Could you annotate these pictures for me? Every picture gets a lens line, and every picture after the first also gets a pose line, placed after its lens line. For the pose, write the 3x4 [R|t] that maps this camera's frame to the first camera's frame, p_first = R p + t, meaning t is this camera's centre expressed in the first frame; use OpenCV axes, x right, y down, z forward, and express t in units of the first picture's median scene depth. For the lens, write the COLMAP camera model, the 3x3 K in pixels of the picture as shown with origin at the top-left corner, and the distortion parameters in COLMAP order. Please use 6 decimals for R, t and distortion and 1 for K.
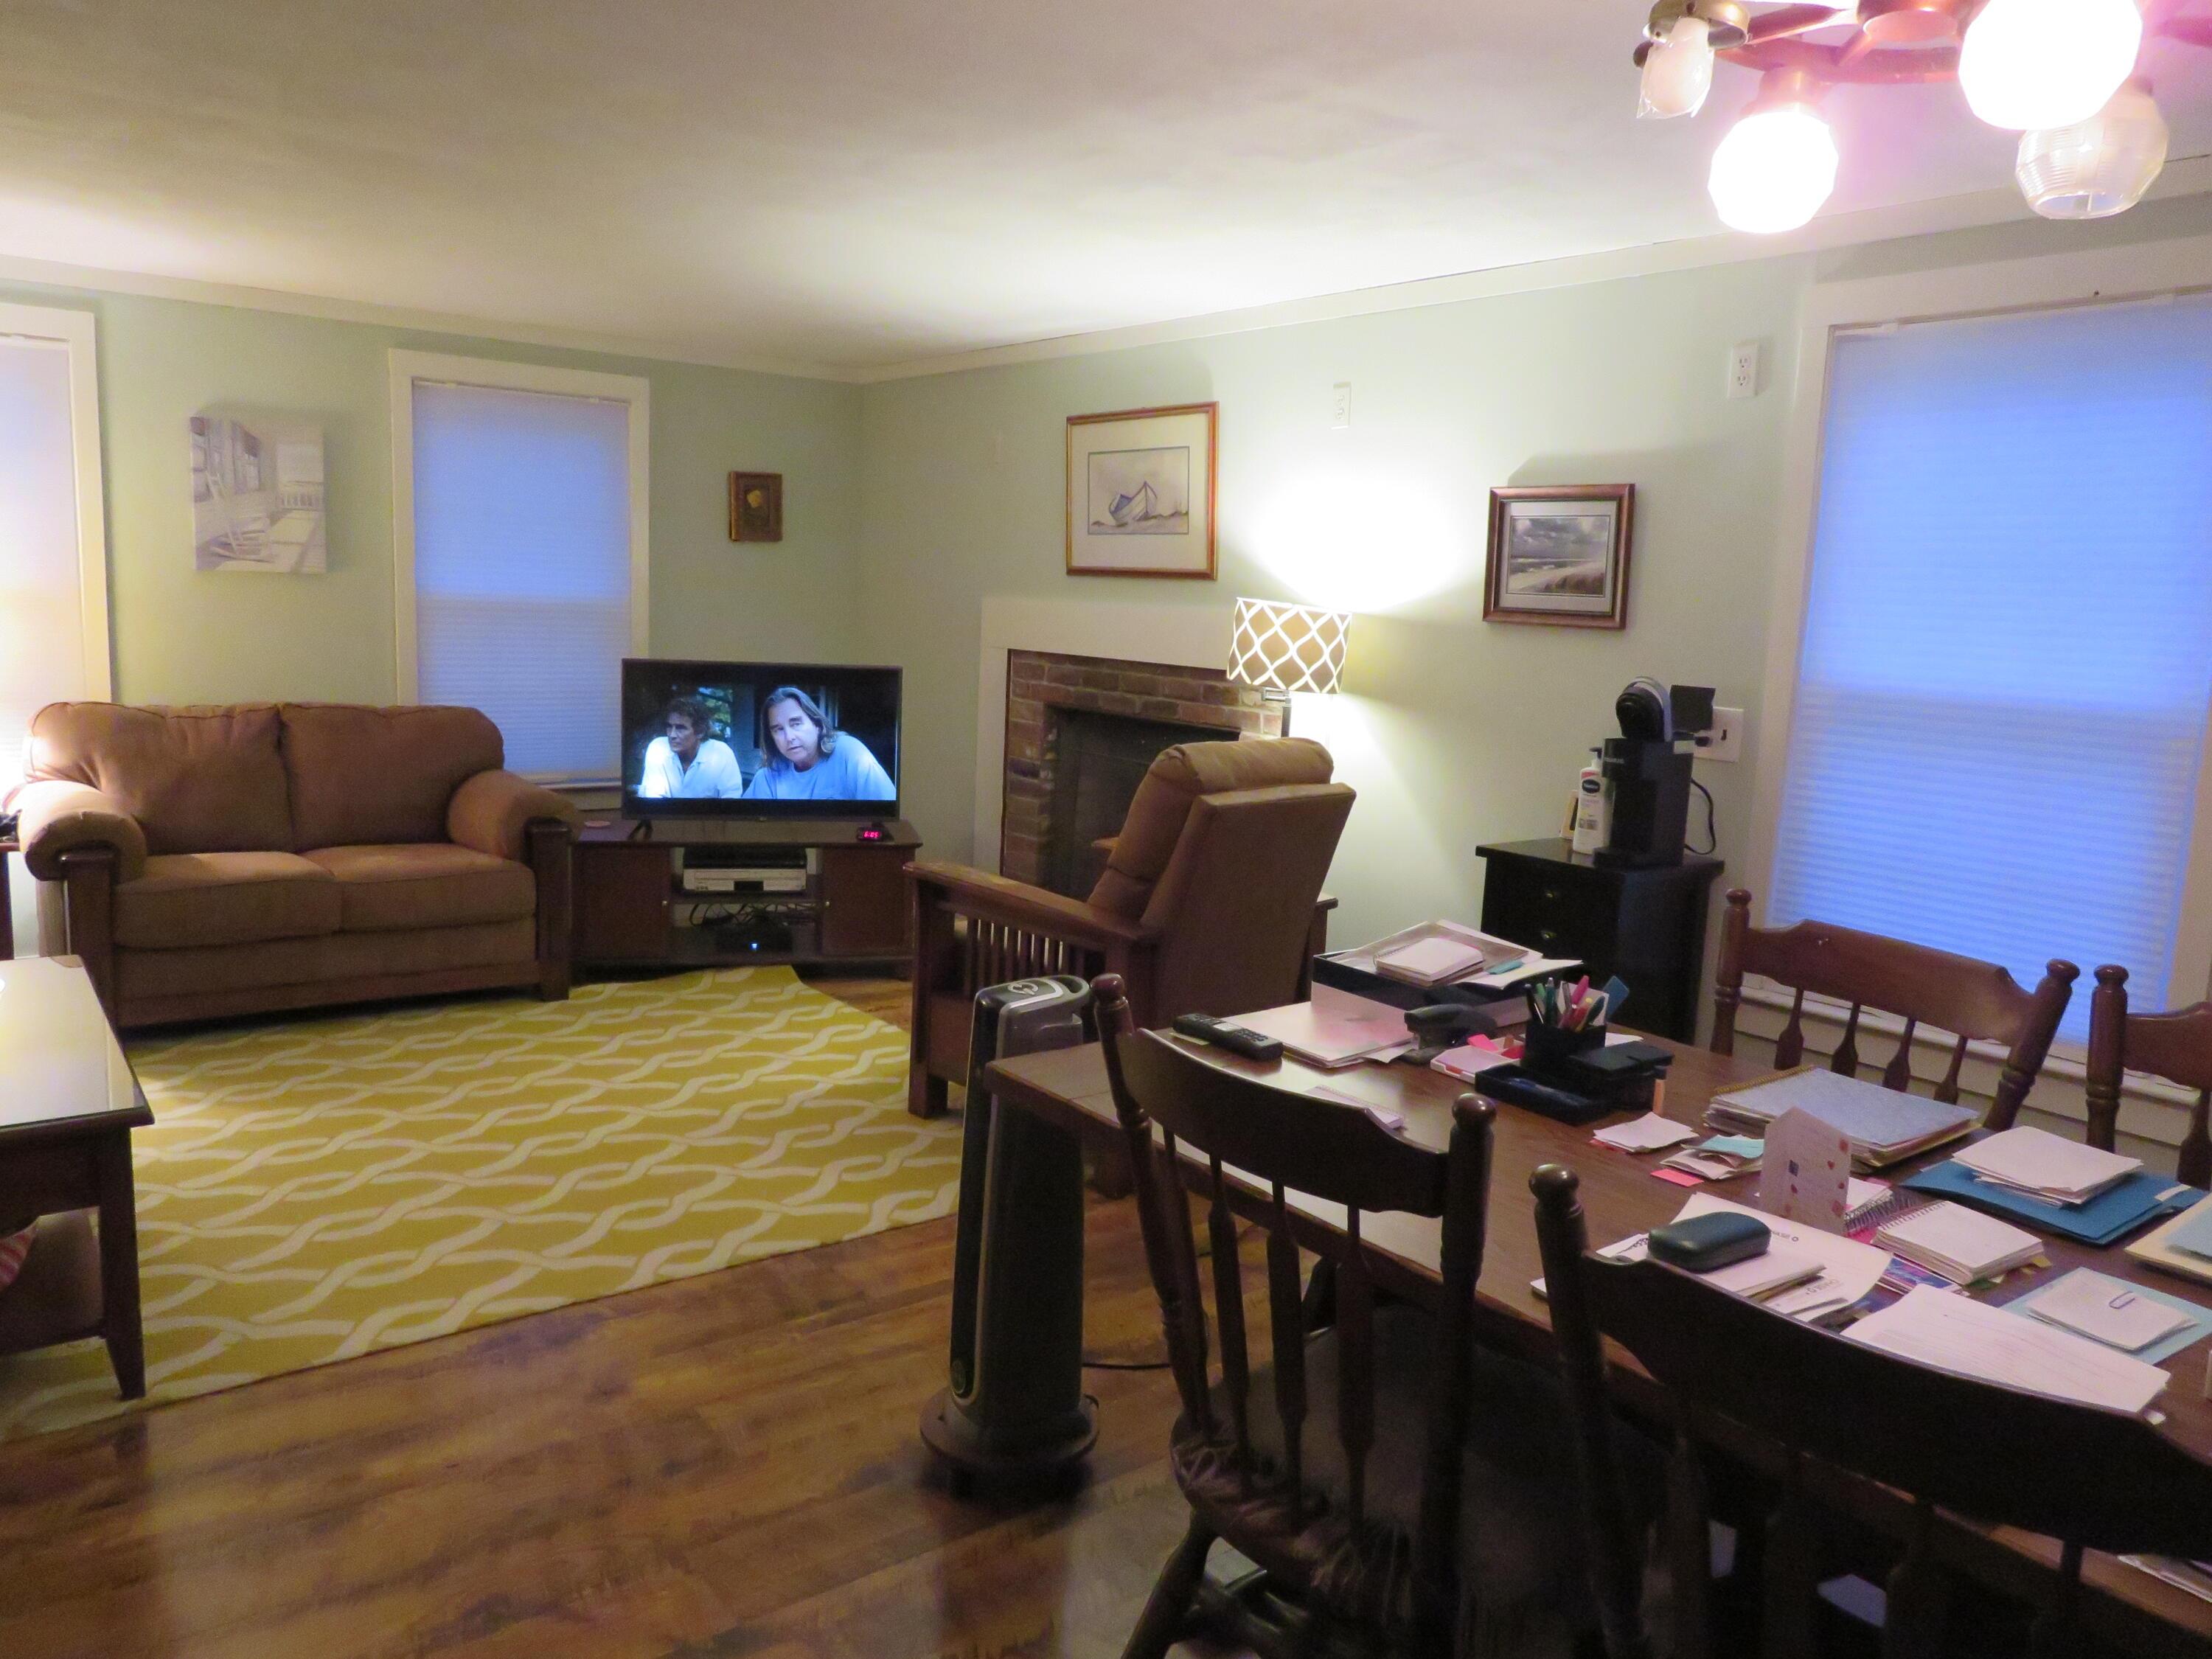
lens RADIAL K [[1570.6, 0, 1106.0], [0, 1570.6, 829.5], [0, 0, 1]] dist [-0.005754, 0.000659]
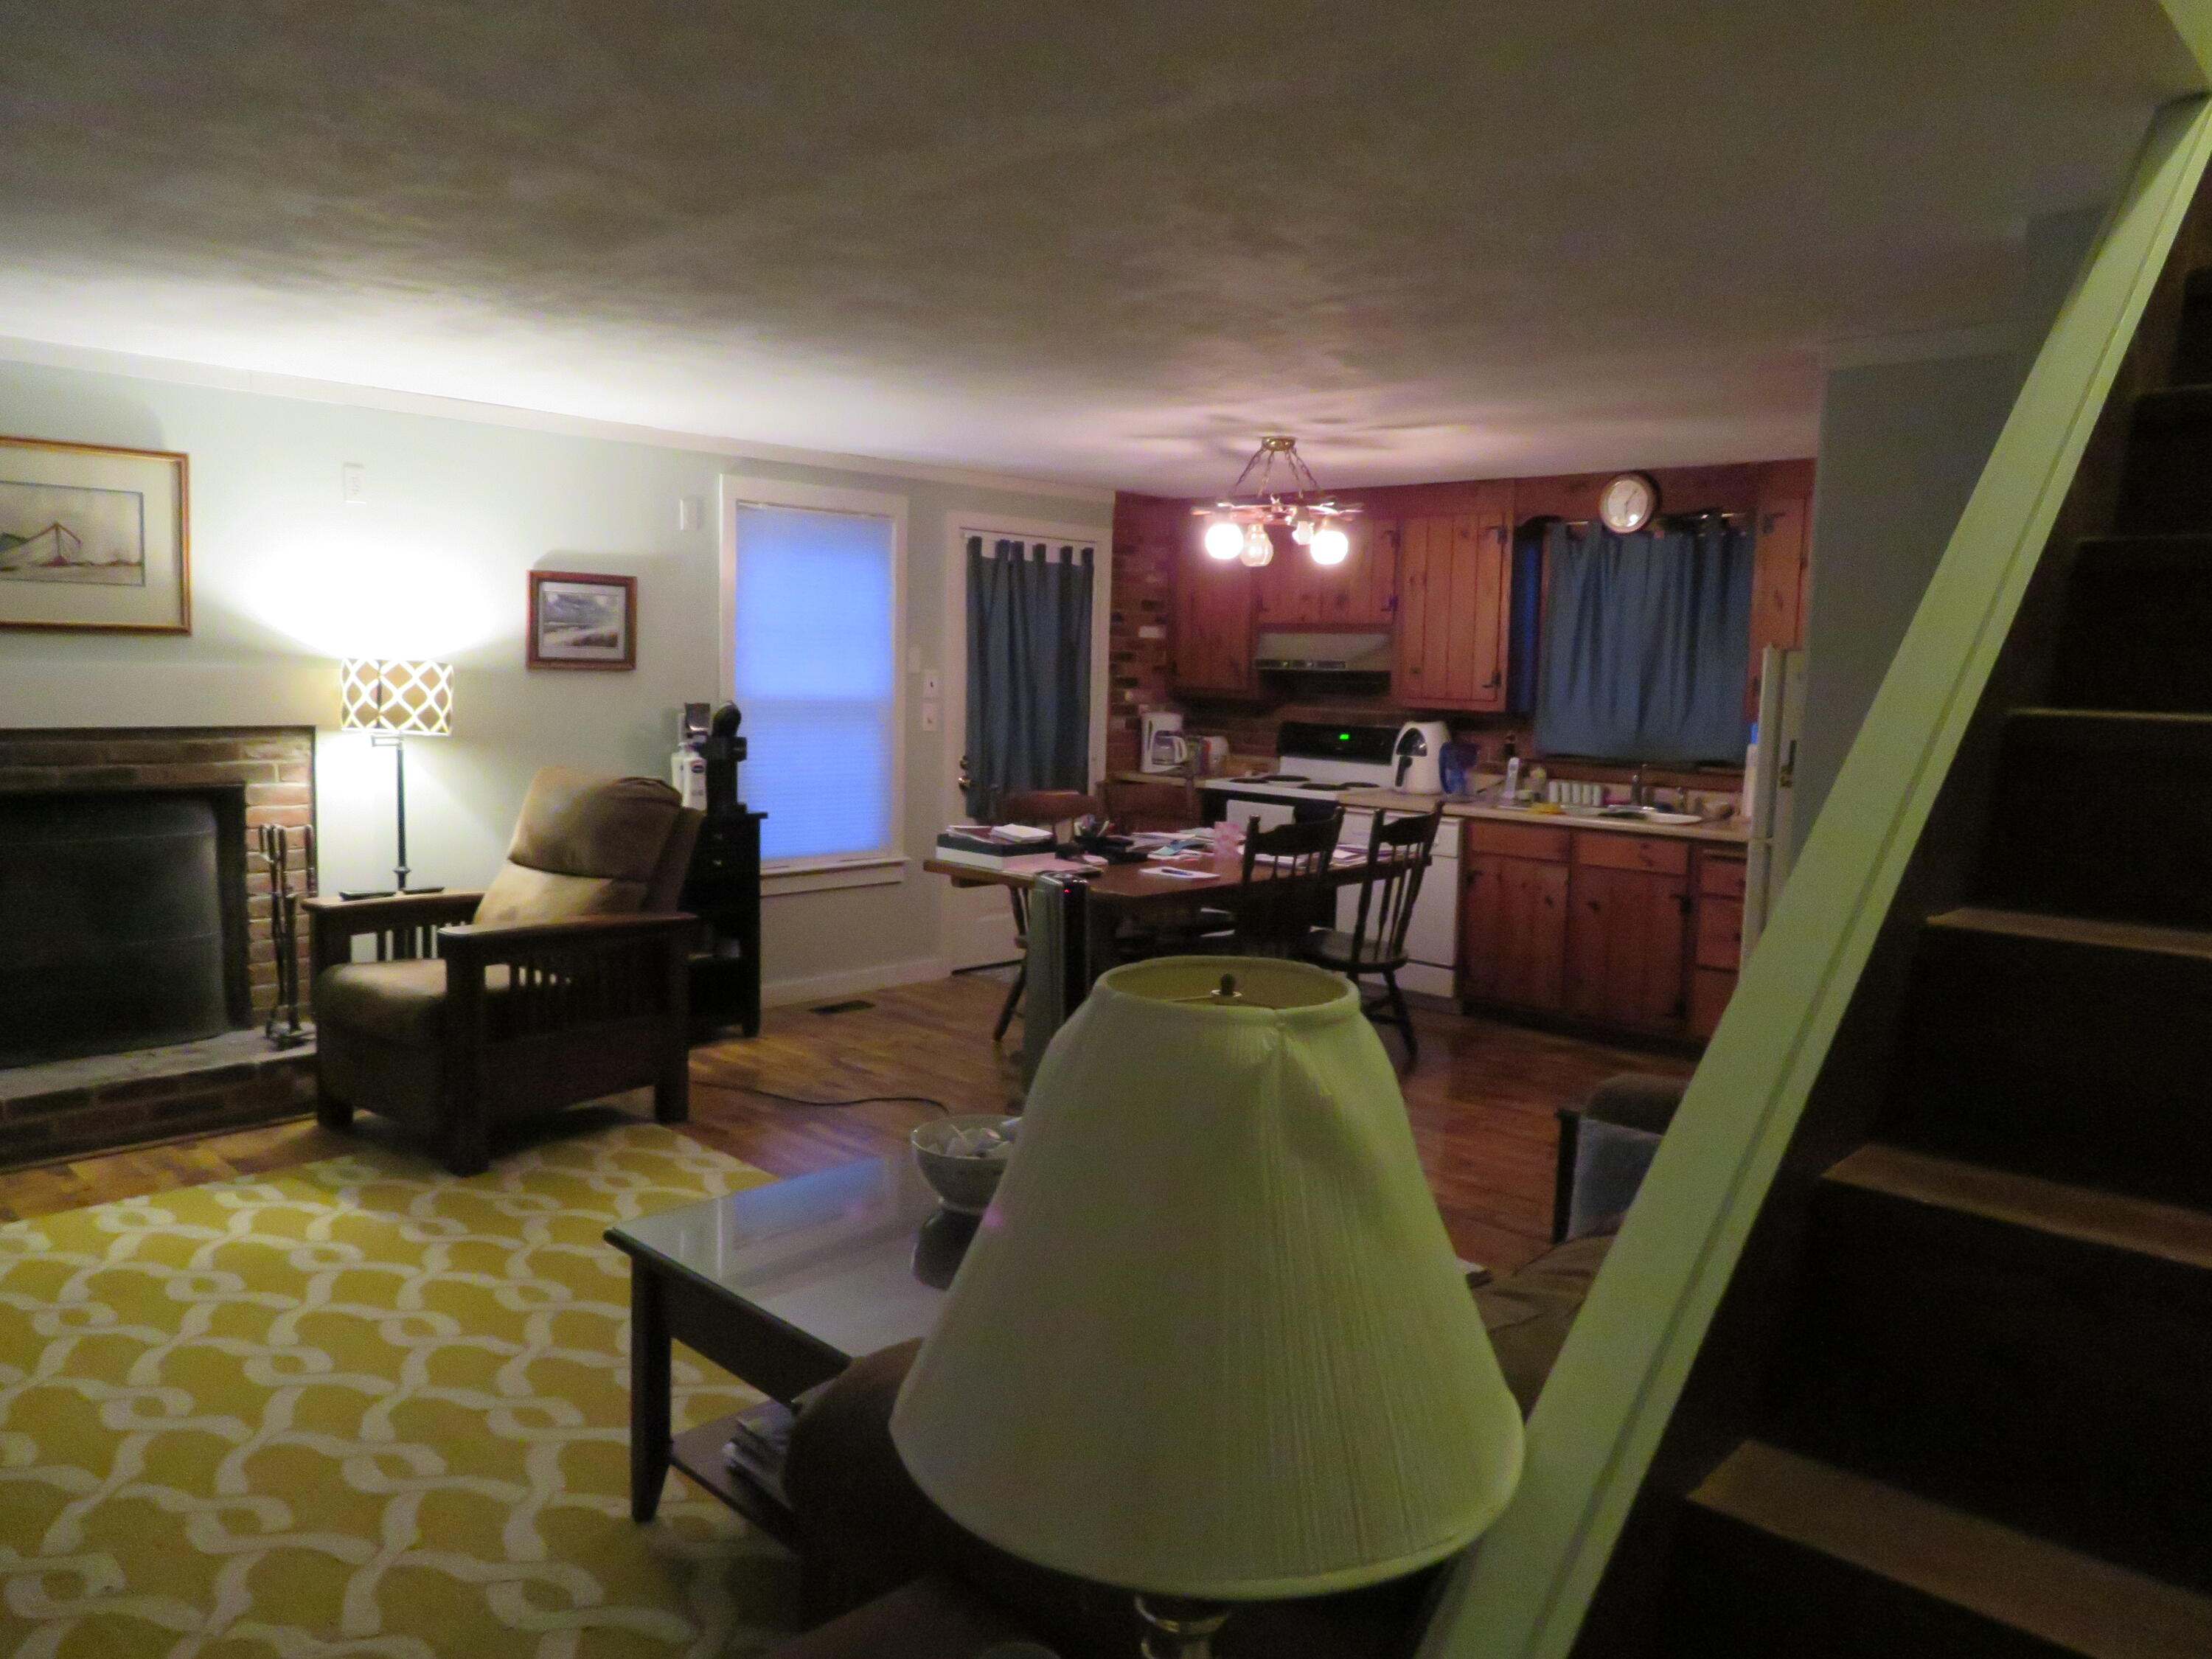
lens RADIAL K [[1570.6, 0, 1106.0], [0, 1570.6, 829.5], [0, 0, 1]] dist [-0.005754, 0.000659]
pose [[-0.146167, -0.154862, 0.977063, -1.175870], [0.115751, 0.978210, 0.172360, -0.172709], [-0.982465, 0.138290, -0.125057, 0.704248]]
